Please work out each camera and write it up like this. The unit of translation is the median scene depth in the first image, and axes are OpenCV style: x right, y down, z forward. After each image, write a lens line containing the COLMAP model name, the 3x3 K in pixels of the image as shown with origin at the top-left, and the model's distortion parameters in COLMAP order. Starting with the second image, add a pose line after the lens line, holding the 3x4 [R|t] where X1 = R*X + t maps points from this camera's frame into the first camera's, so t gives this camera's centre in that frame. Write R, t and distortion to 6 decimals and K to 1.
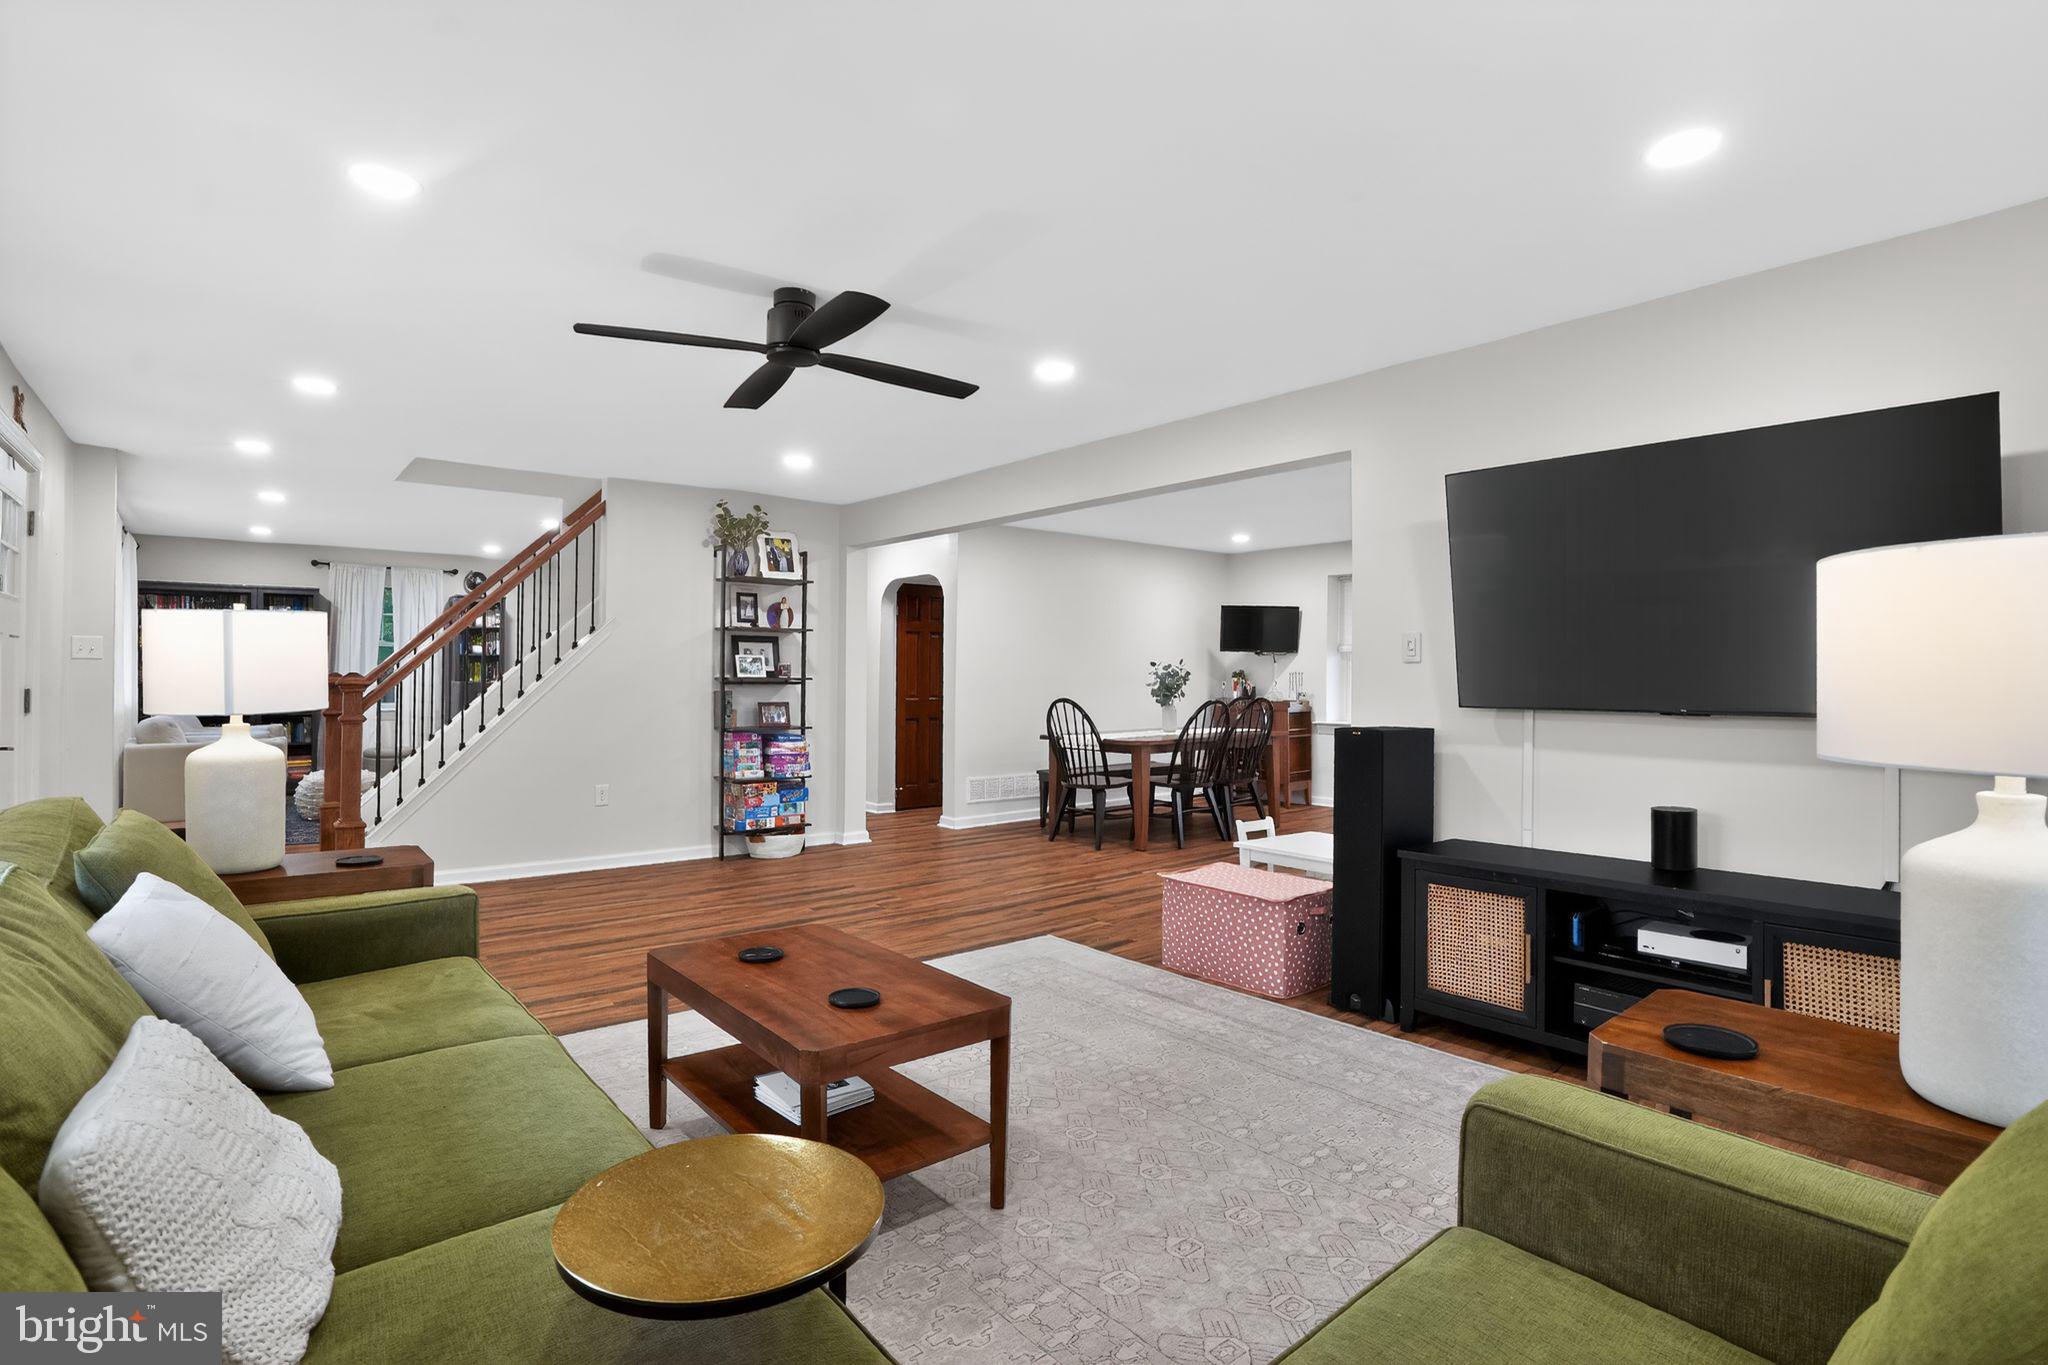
lens RADIAL K [[939.3, 0, 1024.2], [0, 939.3, 673.3], [0, 0, 1]] dist [-0.062450, 0.000091]
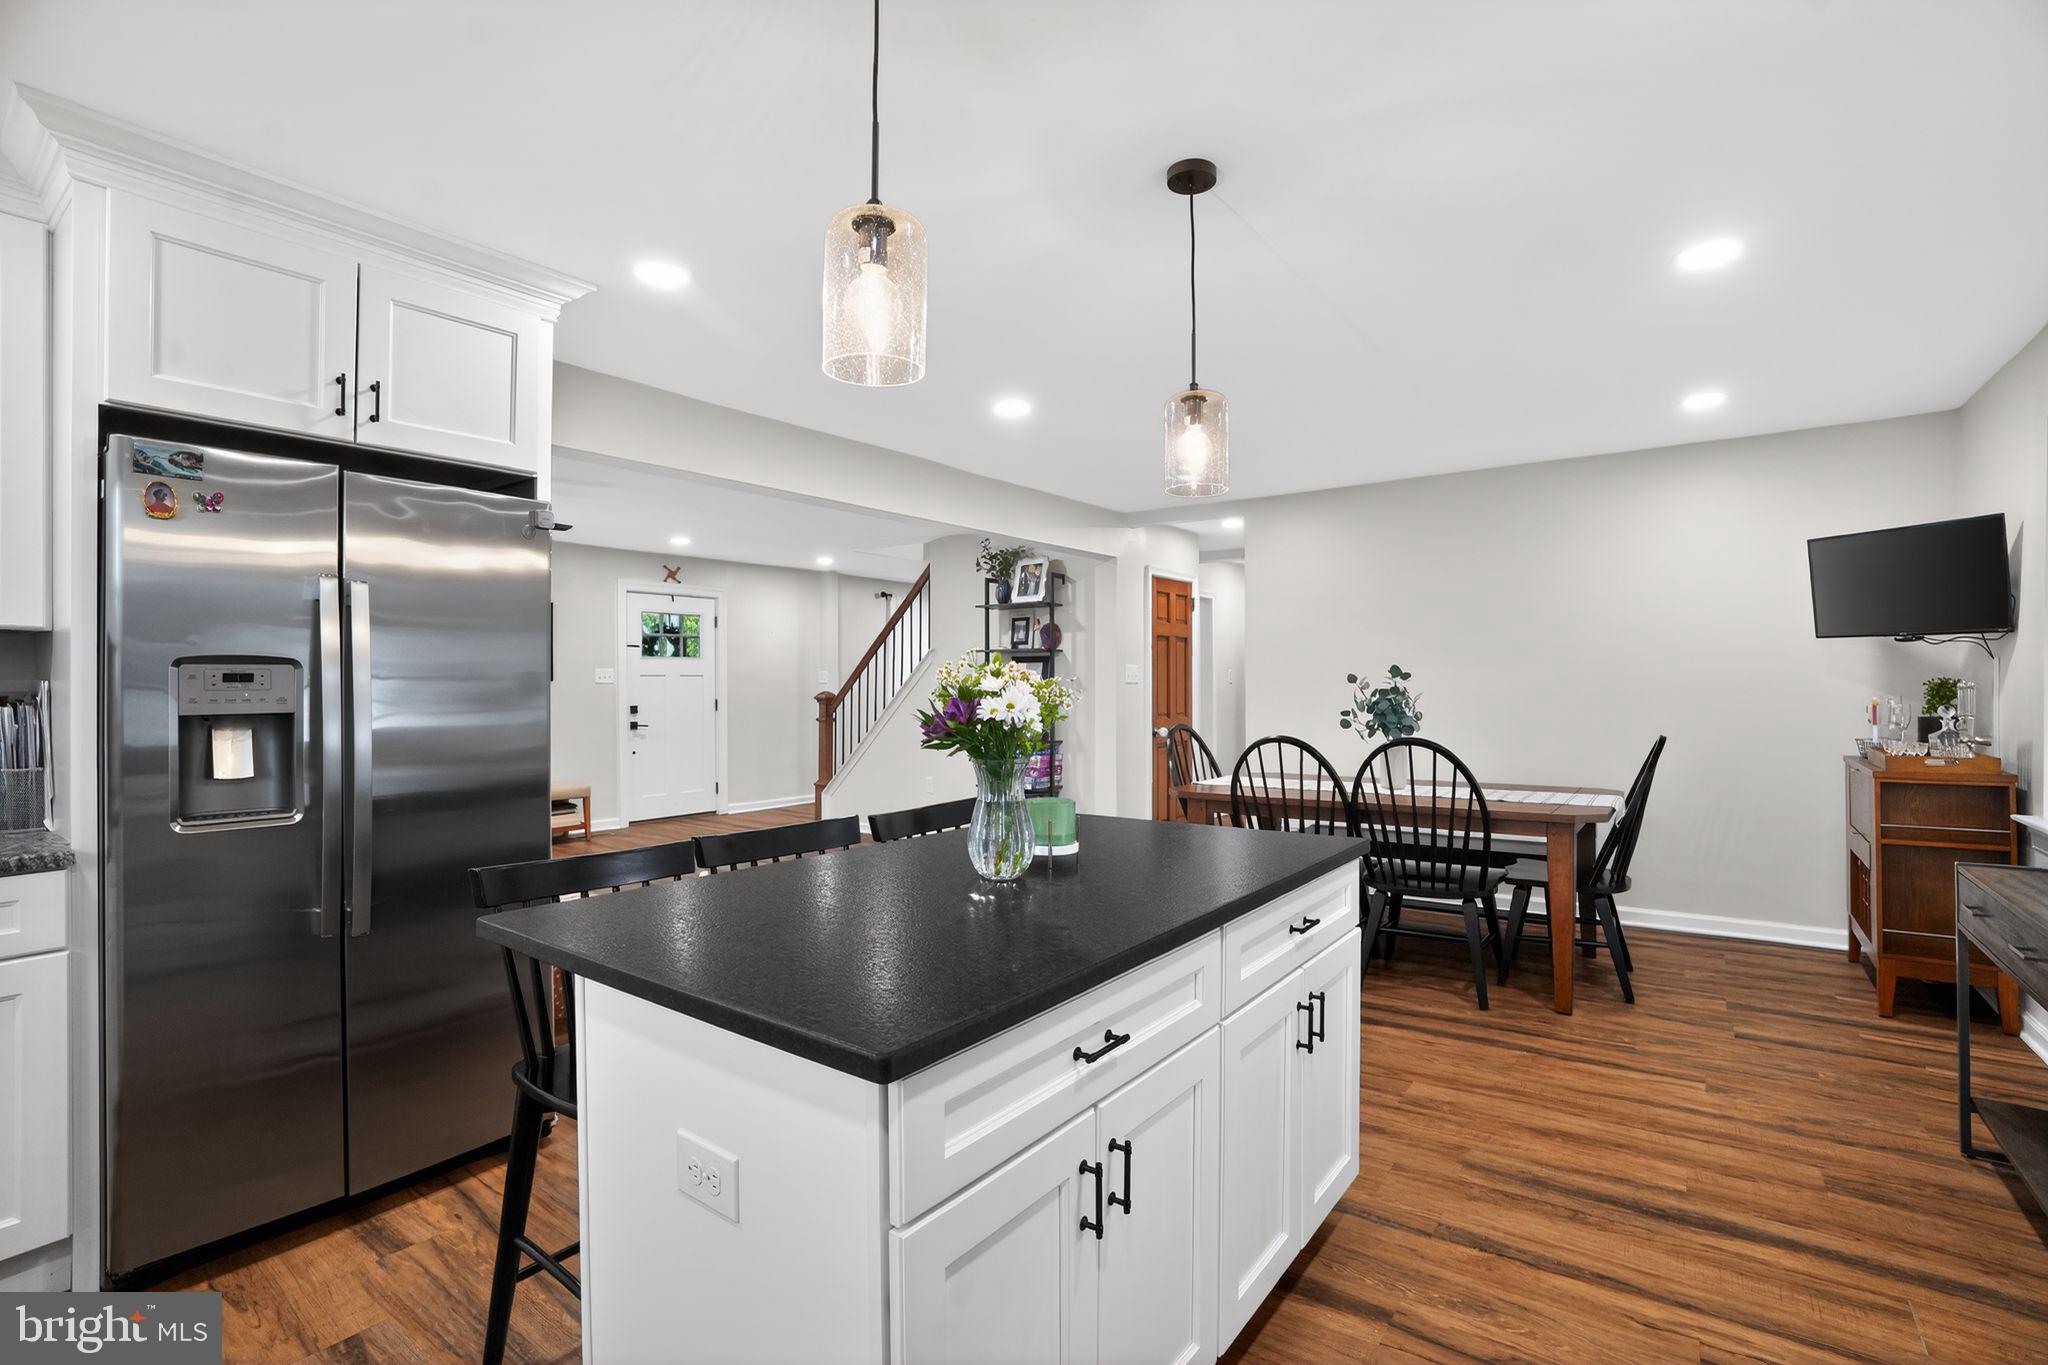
lens RADIAL K [[955.4, 0, 1022.1], [0, 955.4, 697.2], [0, 0, 1]] dist [-0.072826, 0.025092]
pose [[0.225571, 0.006901, -0.974202, 0.680377], [0.007987, 0.999928, 0.008932, -0.001912], [0.974194, -0.009796, 0.225500, 0.632722]]
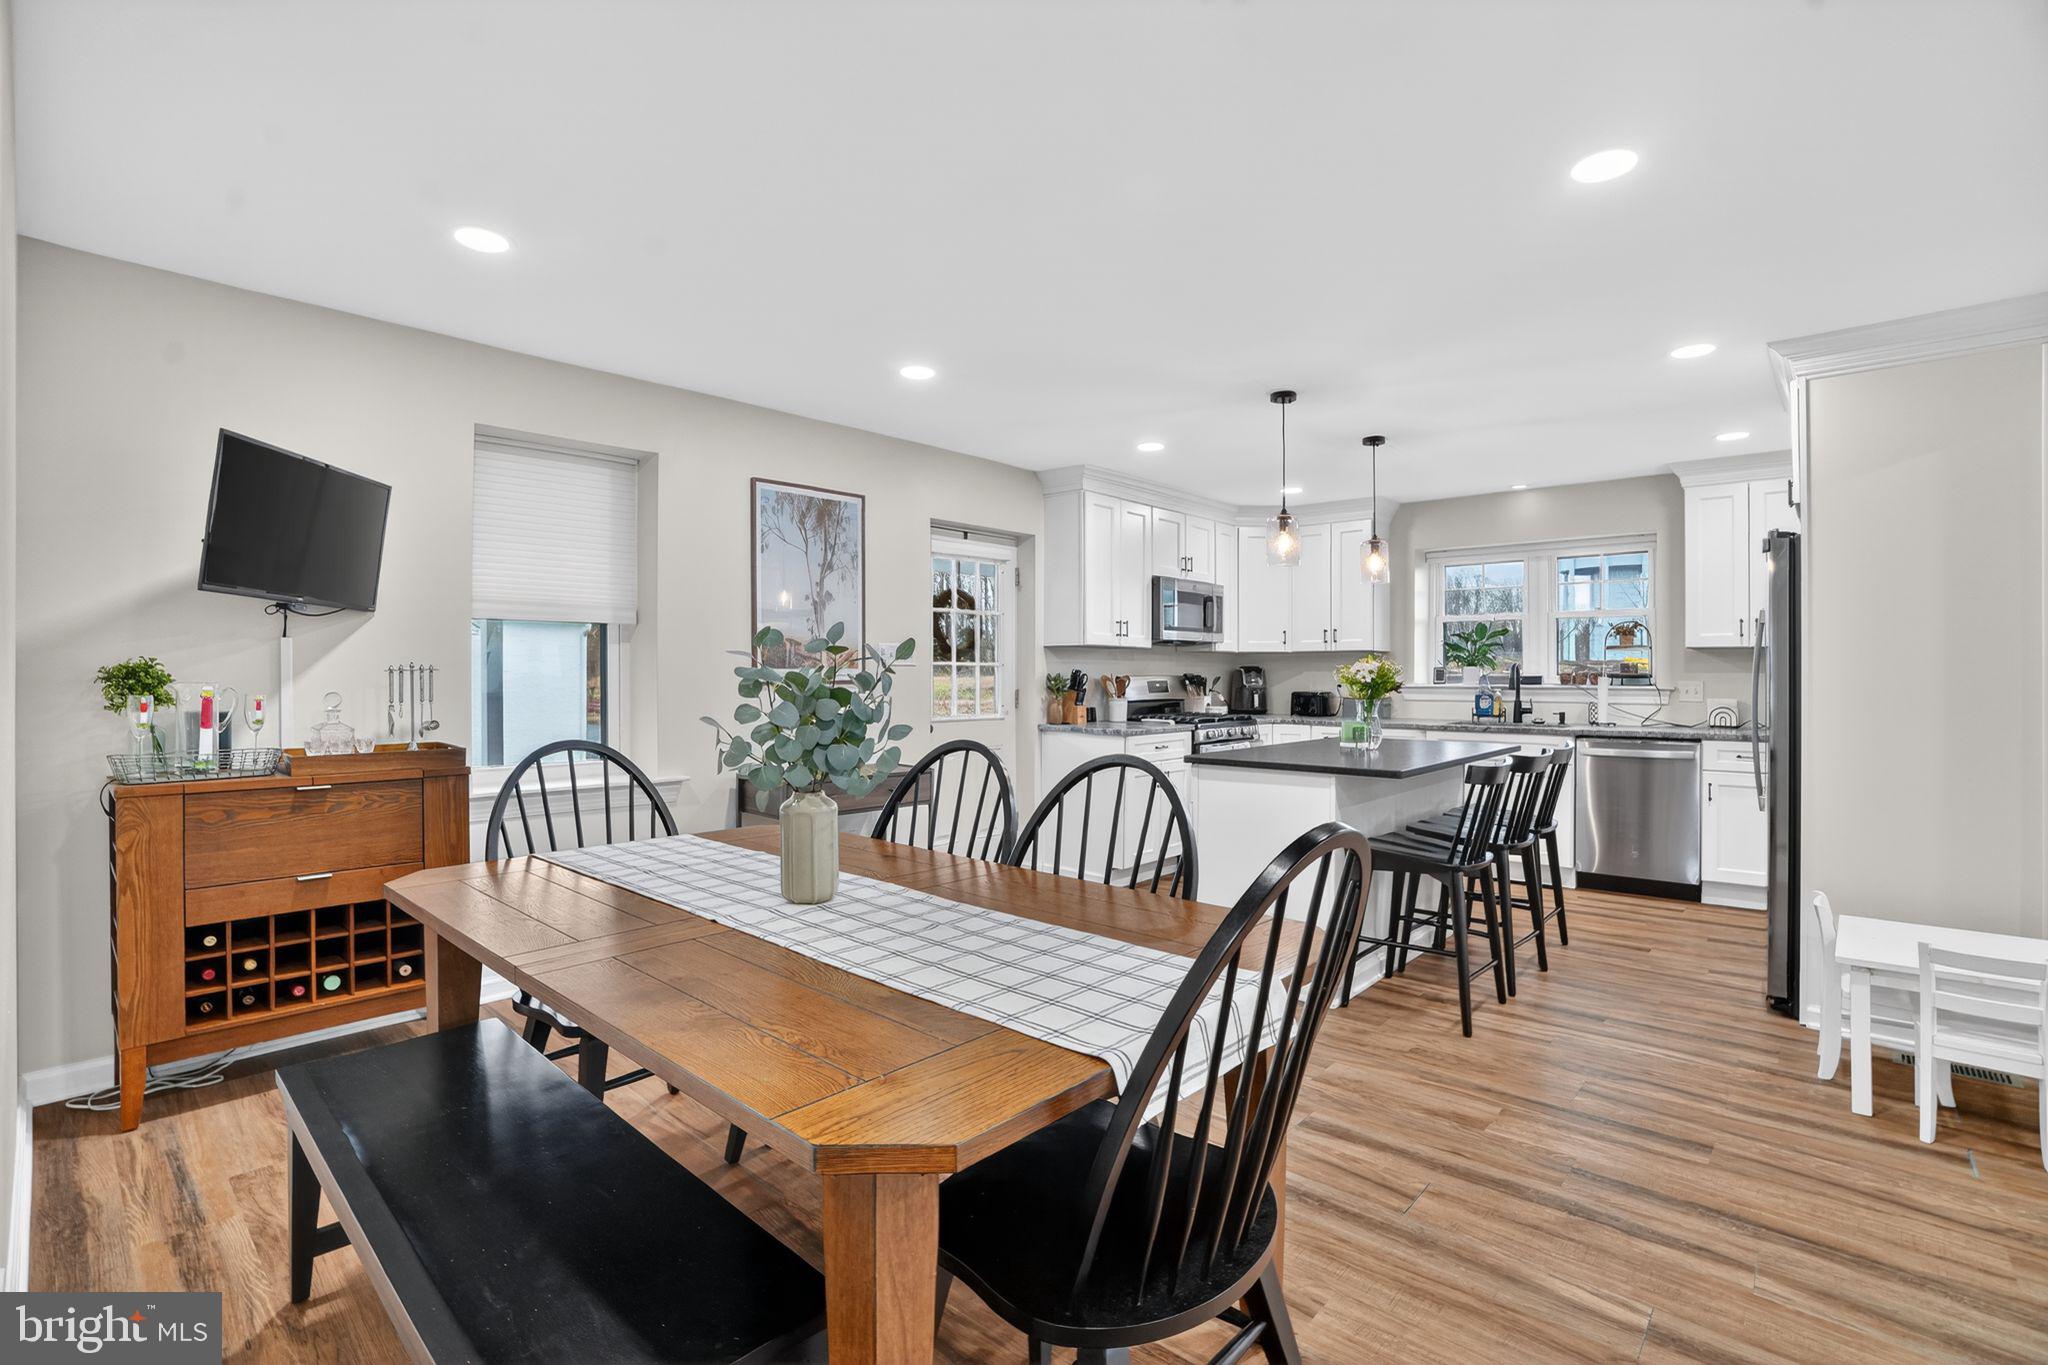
lens RADIAL K [[939.3, 0, 1024.2], [0, 939.3, 673.3], [0, 0, 1]] dist [-0.062450, 0.000091]
pose [[-0.114128, -0.005037, 0.993453, -0.104231], [-0.002217, 0.999986, 0.004816, -0.000950], [-0.993464, -0.001653, -0.114137, 0.958101]]
